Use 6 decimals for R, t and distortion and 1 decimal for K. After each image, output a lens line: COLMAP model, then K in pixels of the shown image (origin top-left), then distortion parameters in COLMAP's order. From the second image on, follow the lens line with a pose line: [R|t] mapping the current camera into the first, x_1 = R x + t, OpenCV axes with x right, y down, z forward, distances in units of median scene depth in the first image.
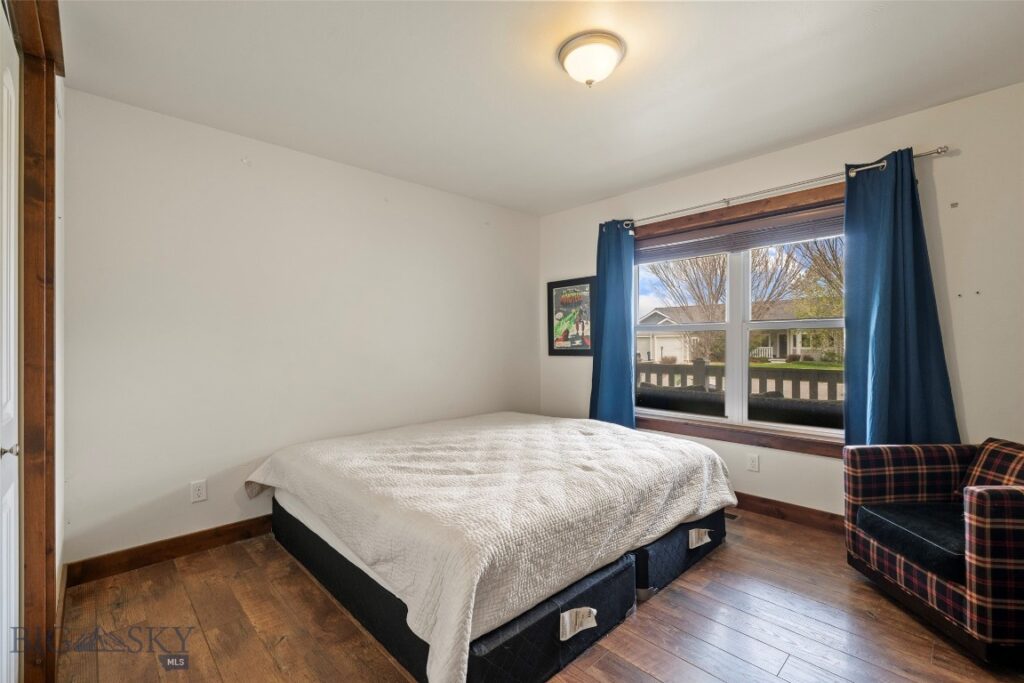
lens RADIAL K [[443.0, 0, 512.0], [0, 443.0, 341.5], [0, 0, 1]] dist [0.000942, 0.000105]
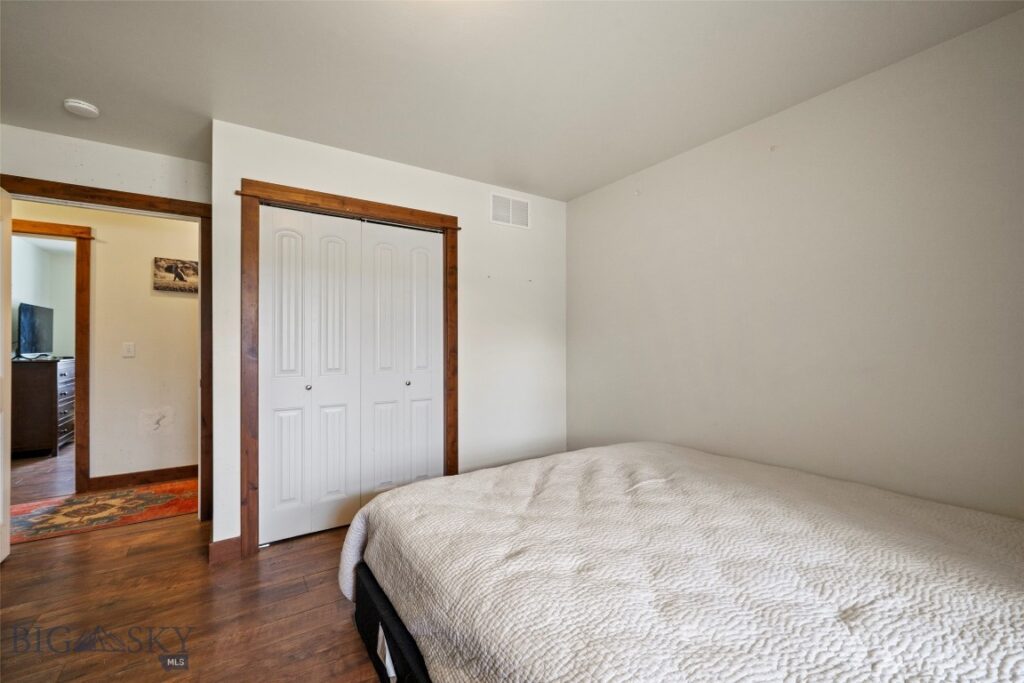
lens RADIAL K [[431.7, 0, 512.0], [0, 431.7, 341.5], [0, 0, 1]] dist [0.000321, 0.000041]
pose [[-0.177484, 0.000671, -0.984123, 0.393329], [0.005575, 0.999984, -0.000323, -0.004996], [0.984108, -0.005544, -0.177485, 0.571770]]
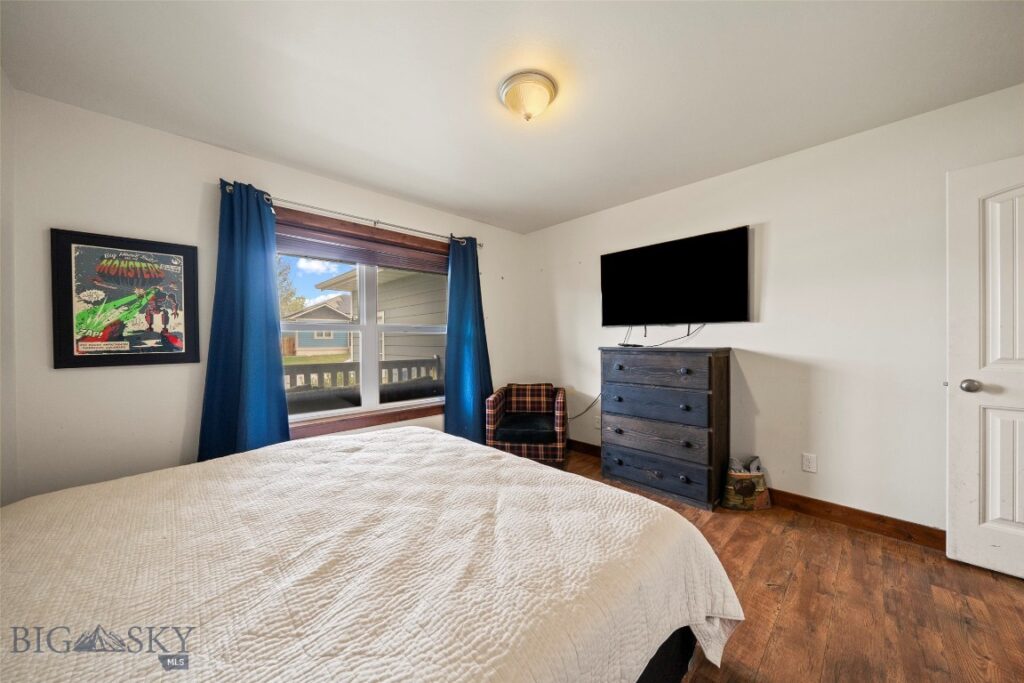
lens RADIAL K [[352.3, 0, 512.0], [0, 352.3, 341.5], [0, 0, 1]] dist [-0.001225, -0.000112]
pose [[0.002829, -0.000259, 0.999996, -0.355500], [0.004417, 0.999990, 0.000247, 0.002071], [-0.999986, 0.004417, 0.002830, 0.496708]]
